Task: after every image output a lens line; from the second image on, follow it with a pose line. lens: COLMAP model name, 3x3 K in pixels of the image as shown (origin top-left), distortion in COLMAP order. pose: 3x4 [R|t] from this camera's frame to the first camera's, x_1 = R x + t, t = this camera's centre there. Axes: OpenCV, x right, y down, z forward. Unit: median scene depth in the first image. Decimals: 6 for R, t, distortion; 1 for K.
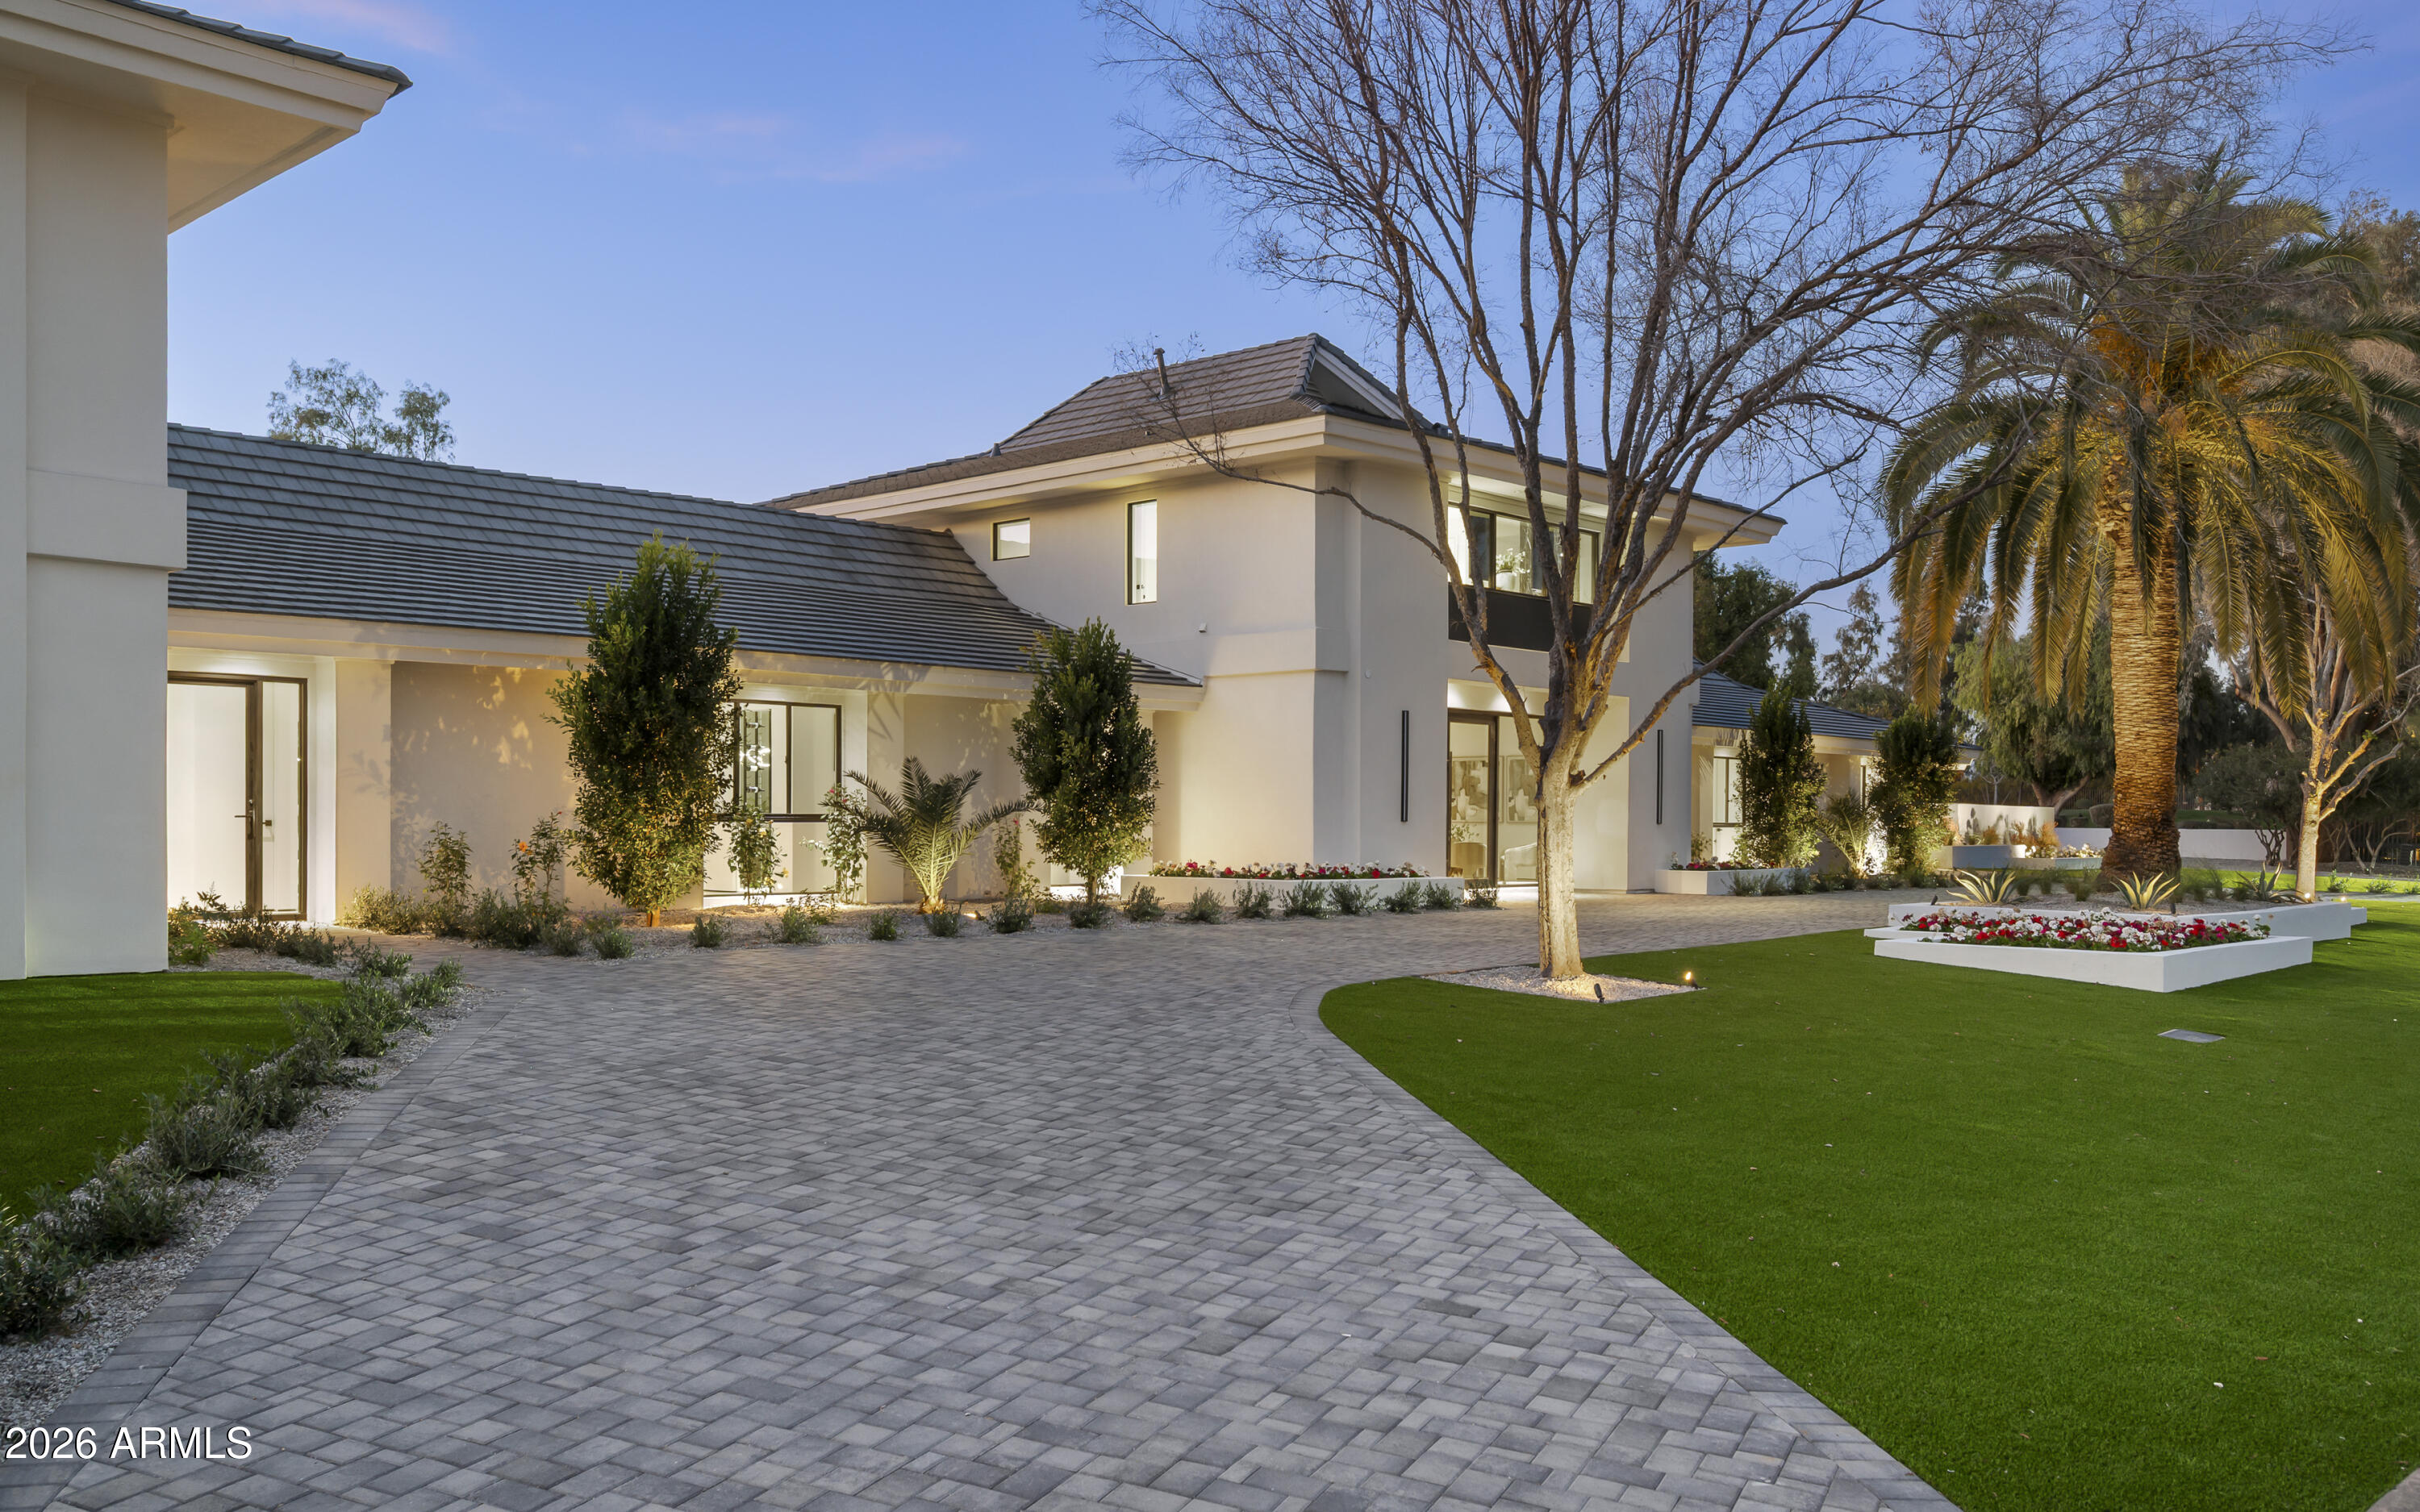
lens RADIAL K [[1958.8, 0, 1217.5], [0, 1958.8, 828.3], [0, 0, 1]] dist [-0.003547, -0.001787]
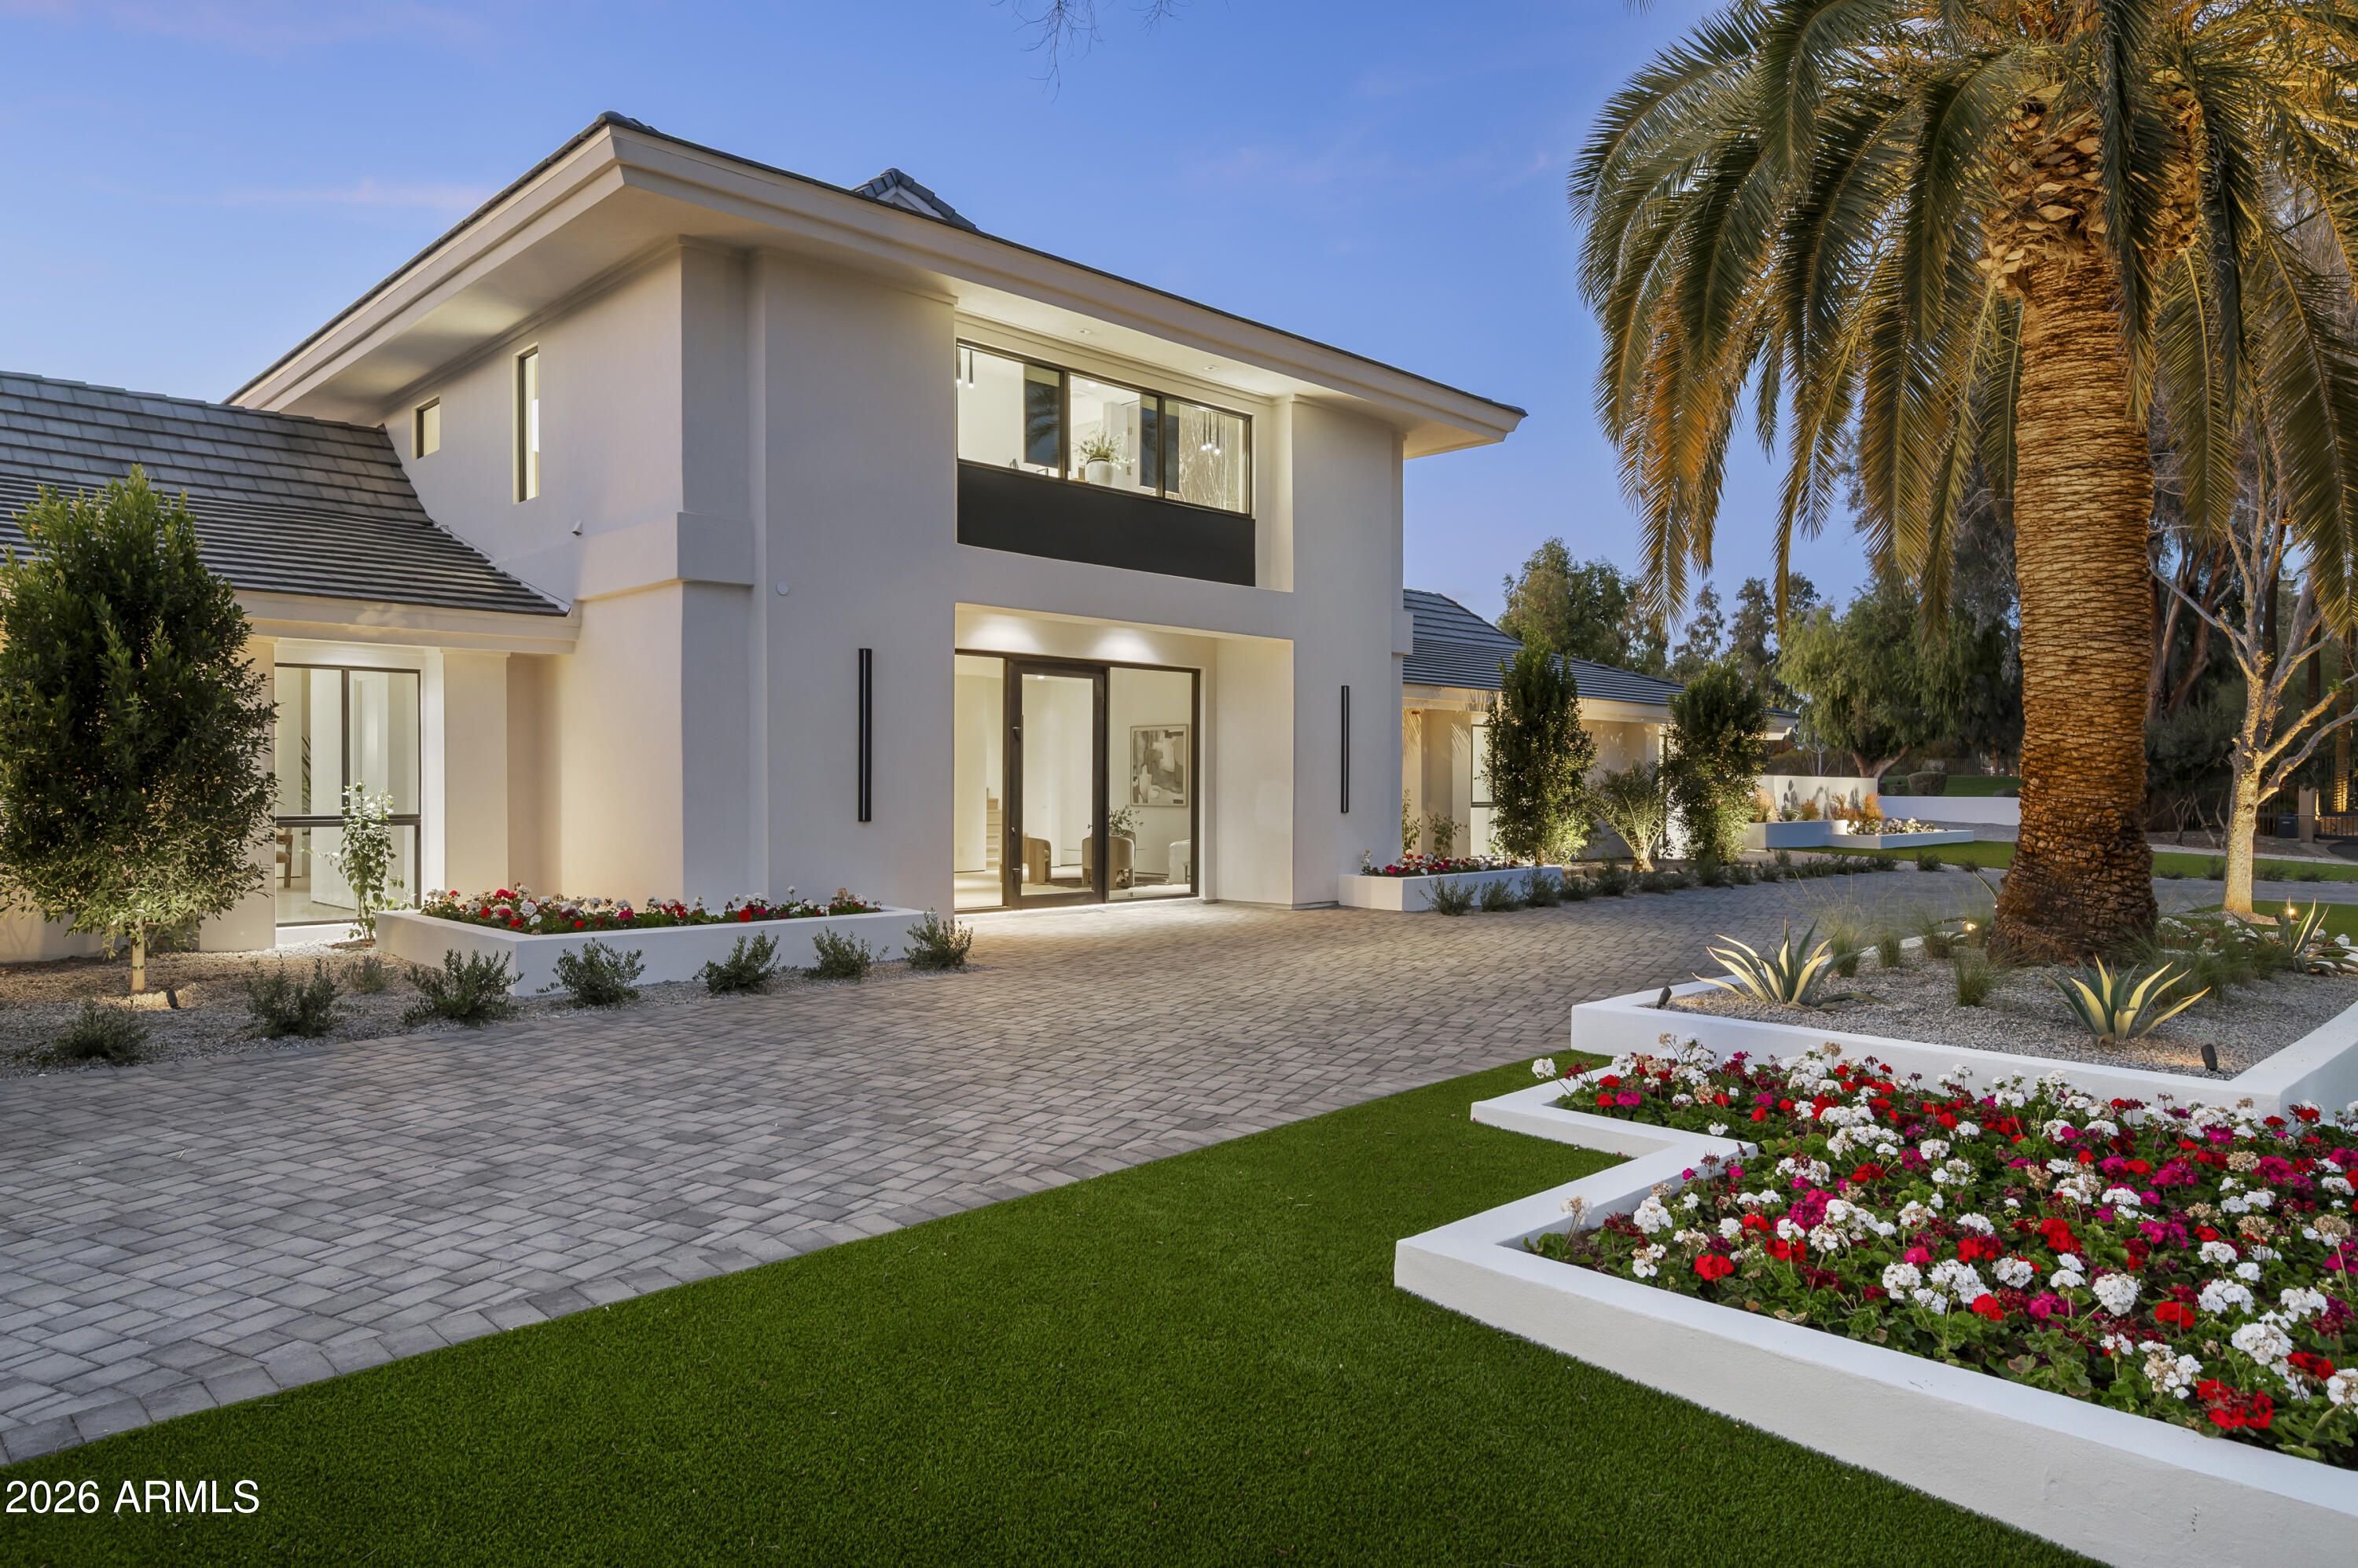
lens RADIAL K [[1423.4, 0, 1179.0], [0, 1423.4, 784.0], [0, 0, 1]] dist [-0.005760, -0.000405]
pose [[0.998863, -0.003712, -0.047531, 0.160367], [0.003604, 0.999991, -0.002354, -0.010253], [0.047539, 0.002180, 0.998867, 0.390080]]
